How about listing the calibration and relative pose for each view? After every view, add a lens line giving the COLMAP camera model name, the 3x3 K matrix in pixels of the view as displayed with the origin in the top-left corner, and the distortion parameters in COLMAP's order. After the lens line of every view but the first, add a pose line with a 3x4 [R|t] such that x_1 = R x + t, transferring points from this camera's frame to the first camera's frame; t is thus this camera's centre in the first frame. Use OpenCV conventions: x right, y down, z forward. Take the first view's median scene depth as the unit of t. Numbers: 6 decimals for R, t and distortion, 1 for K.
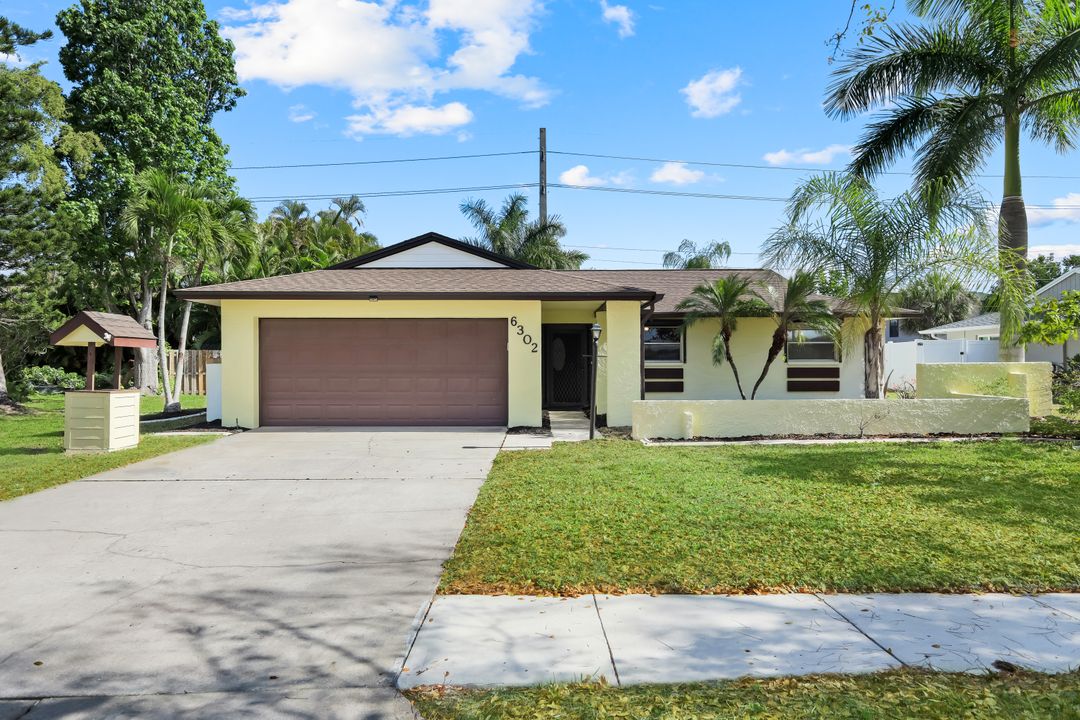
lens RADIAL K [[686.1, 0, 540.0], [0, 686.1, 360.0], [0, 0, 1]] dist [-0.005394, -0.000099]
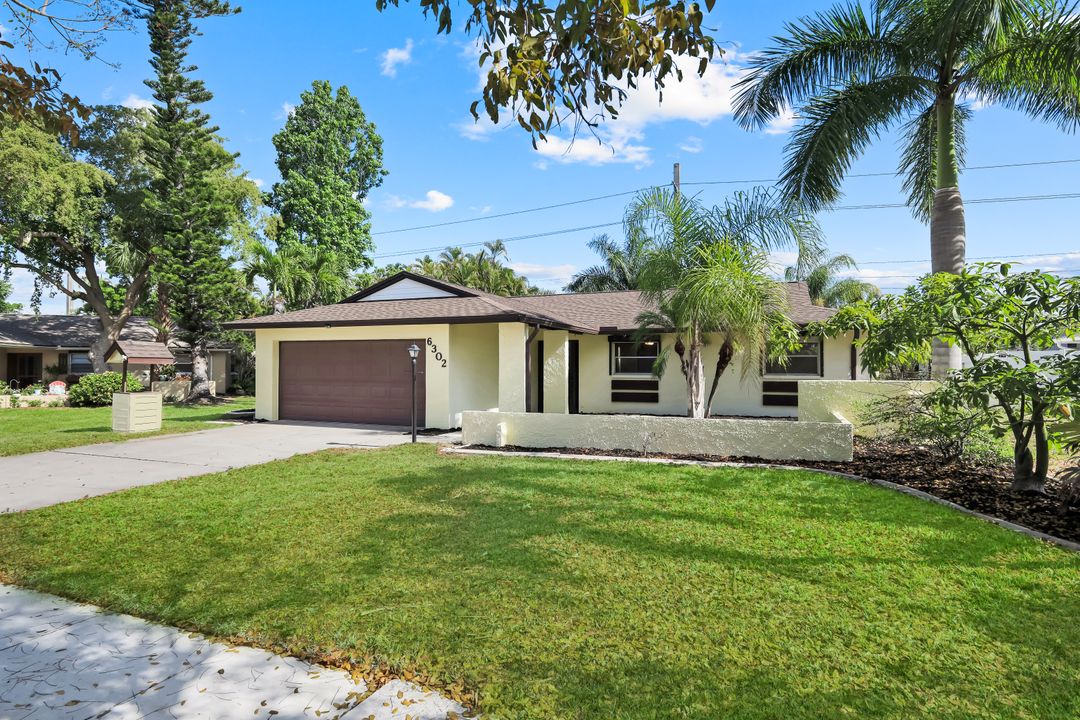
lens RADIAL K [[577.3, 0, 540.0], [0, 577.3, 360.0], [0, 0, 1]] dist [0.005199, 0.000217]
pose [[0.916453, -0.001863, -0.400137, 0.496970], [-0.003264, 0.999921, -0.012131, -0.010850], [0.400129, 0.012423, 0.916375, 0.131503]]
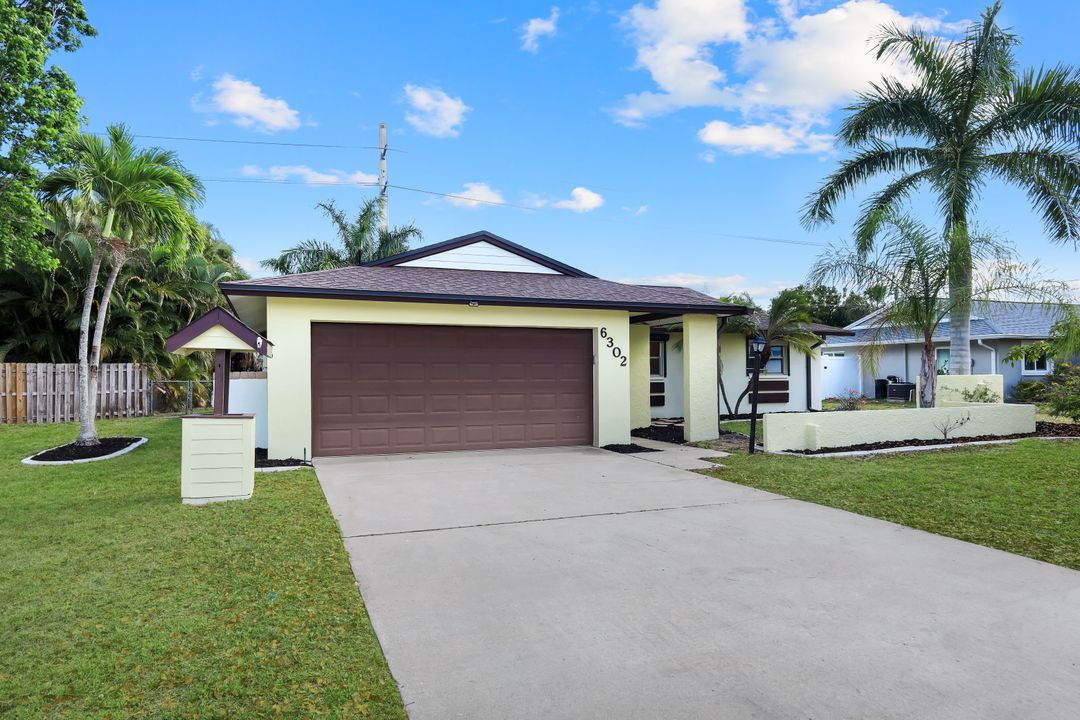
lens RADIAL K [[686.1, 0, 540.0], [0, 686.1, 360.0], [0, 0, 1]] dist [-0.005394, -0.000099]
pose [[0.922294, 0.007376, 0.386419, -0.436368], [0.000900, 0.999774, -0.021231, 0.000734], [-0.386489, 0.019929, 0.922079, 0.152949]]
